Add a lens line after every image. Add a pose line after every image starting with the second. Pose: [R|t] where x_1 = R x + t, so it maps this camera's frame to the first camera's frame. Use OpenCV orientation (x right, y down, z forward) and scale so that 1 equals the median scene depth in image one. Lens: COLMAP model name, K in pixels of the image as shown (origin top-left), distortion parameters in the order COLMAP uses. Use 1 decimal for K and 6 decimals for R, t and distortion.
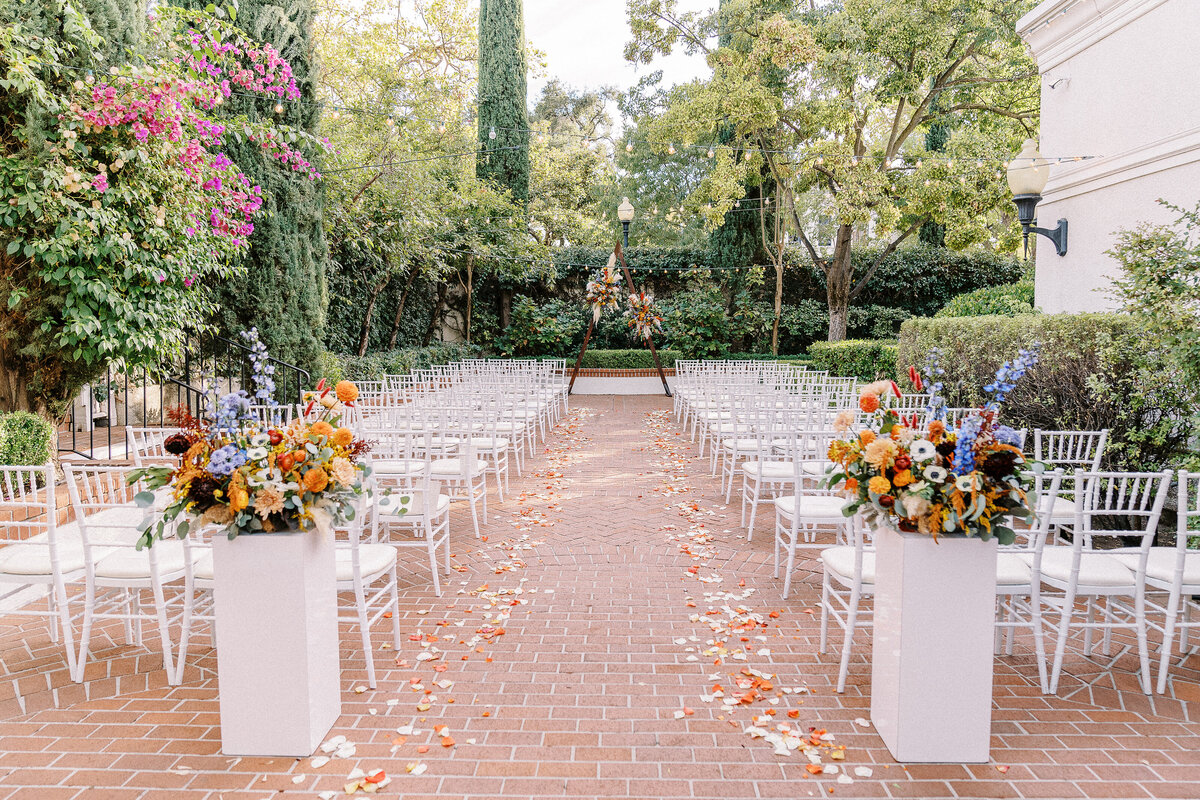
lens RADIAL K [[890.0, 0, 600.0], [0, 890.0, 400.0], [0, 0, 1]] dist [-0.007233, 0.001876]
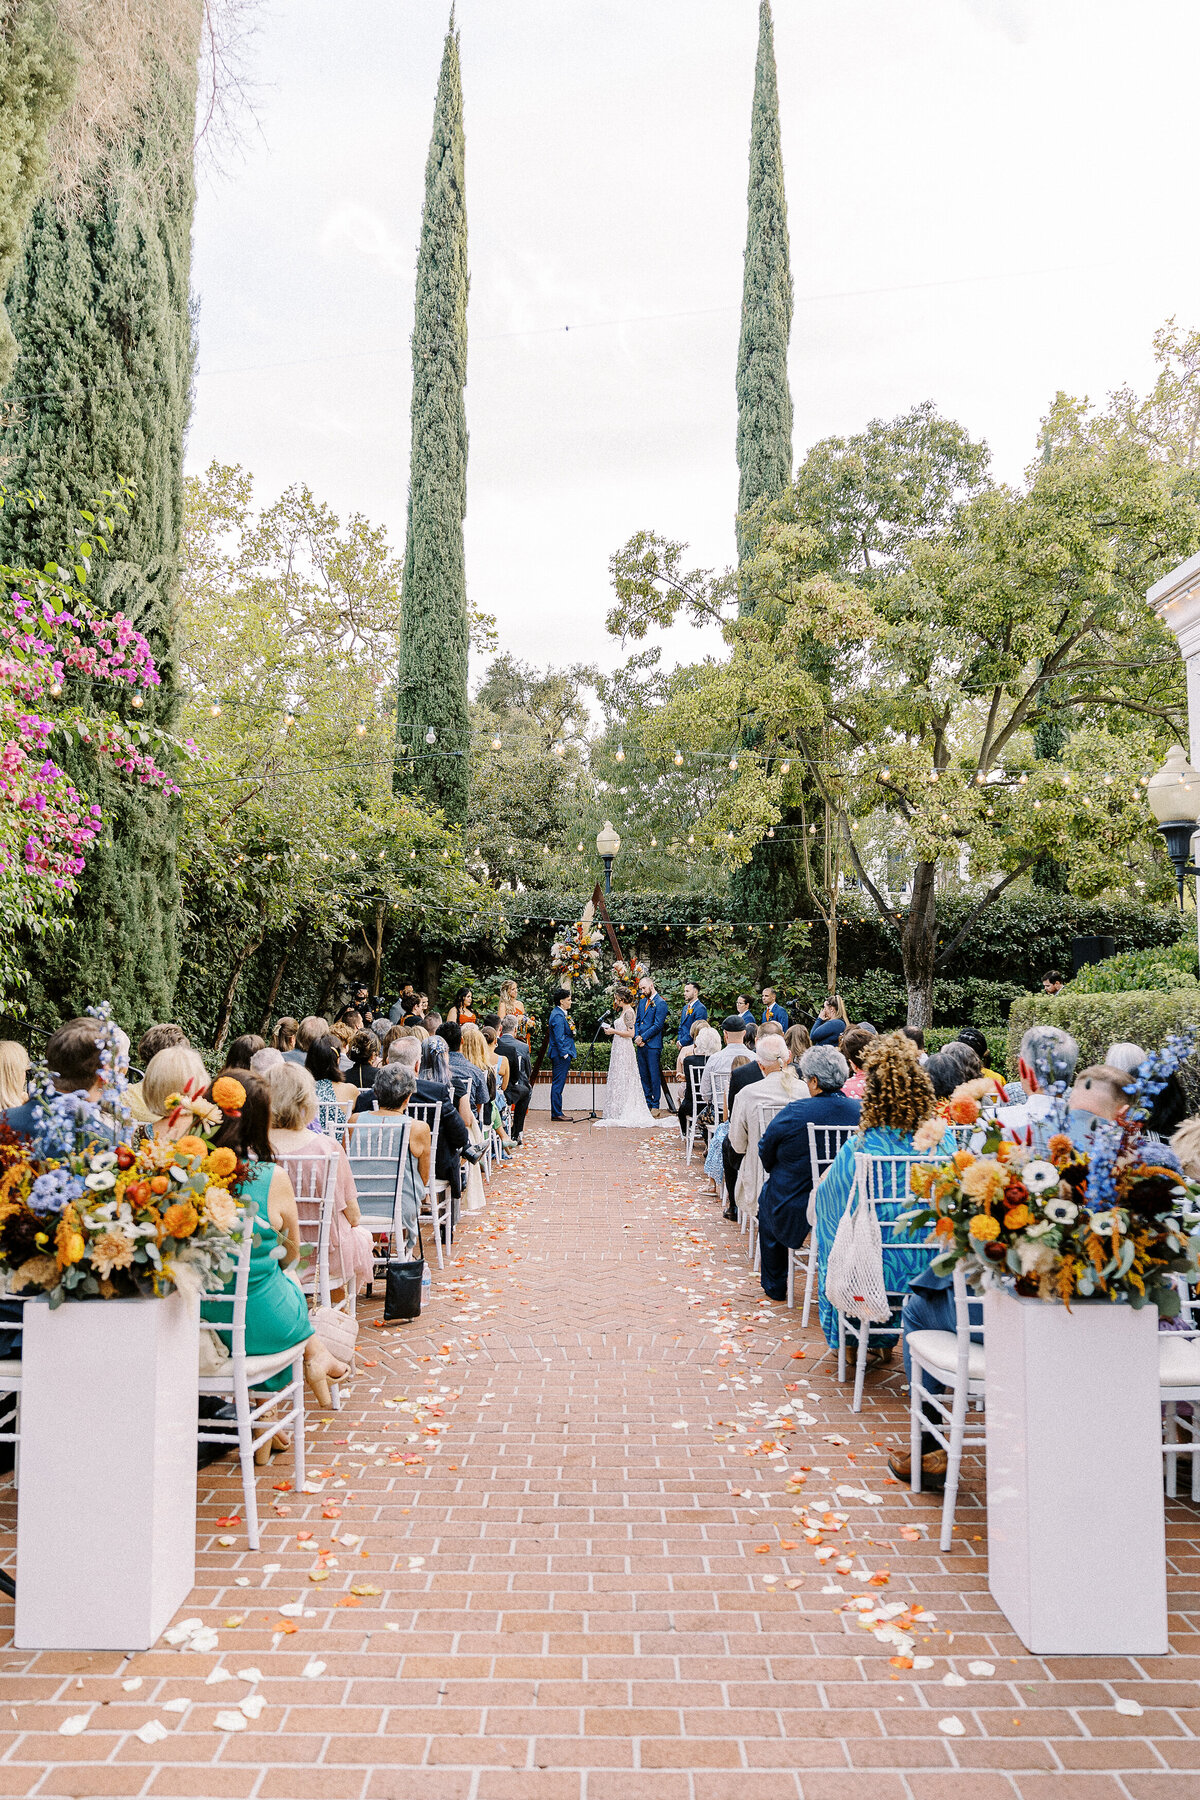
lens RADIAL K [[1343.8, 0, 600.0], [0, 1343.8, 900.0], [0, 0, 1]] dist [-0.002324, 0.005935]
pose [[0.999657, 0.003815, 0.025927, -0.008389], [0.000486, 0.986480, -0.163880, 0.006548], [-0.026202, 0.163836, 0.986139, -0.038086]]
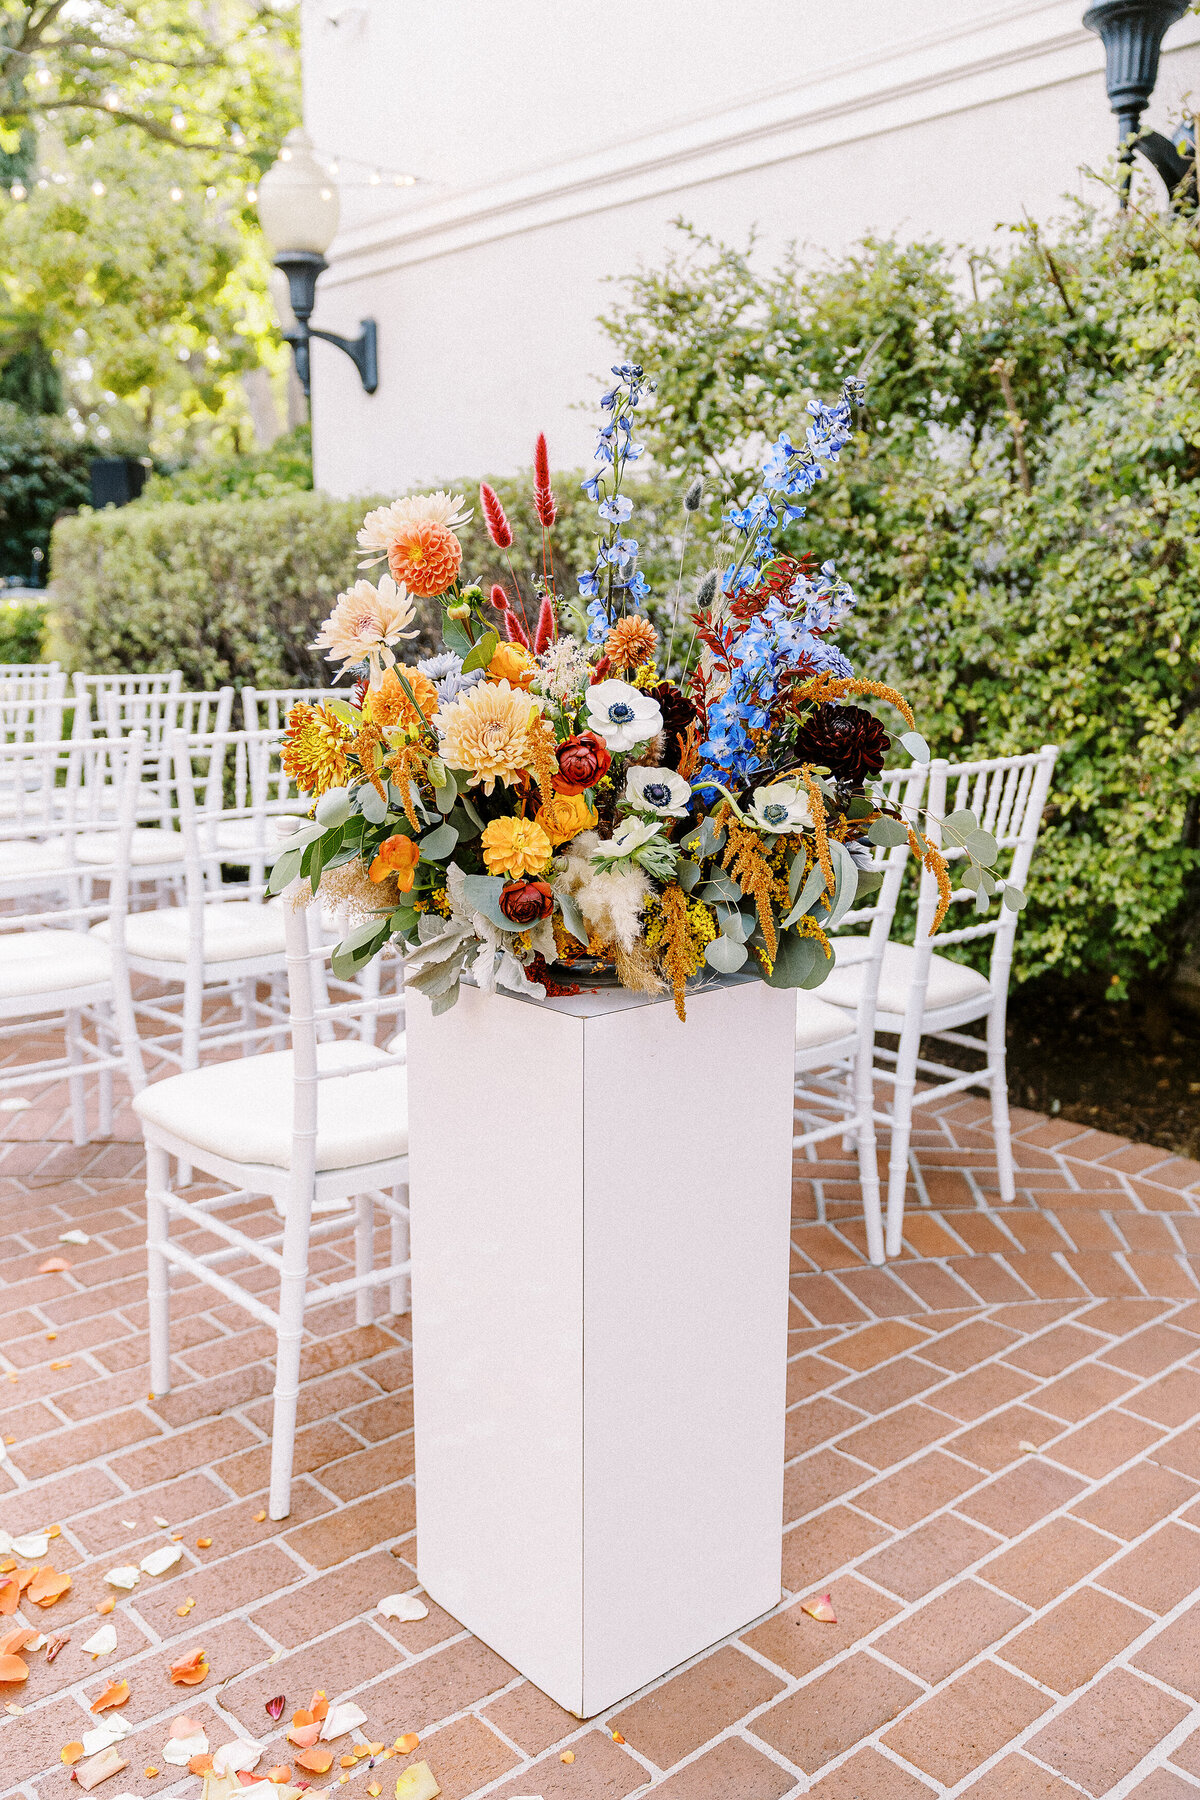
lens RADIAL K [[1560.7, 0, 600.0], [0, 1560.7, 900.0], [0, 0, 1]] dist [-0.001088, 0.000844]
pose [[0.735916, -0.116992, 0.666888, 0.002263], [0.054667, 0.992010, 0.113702, 0.026433], [-0.674862, -0.047218, 0.736432, 0.280469]]
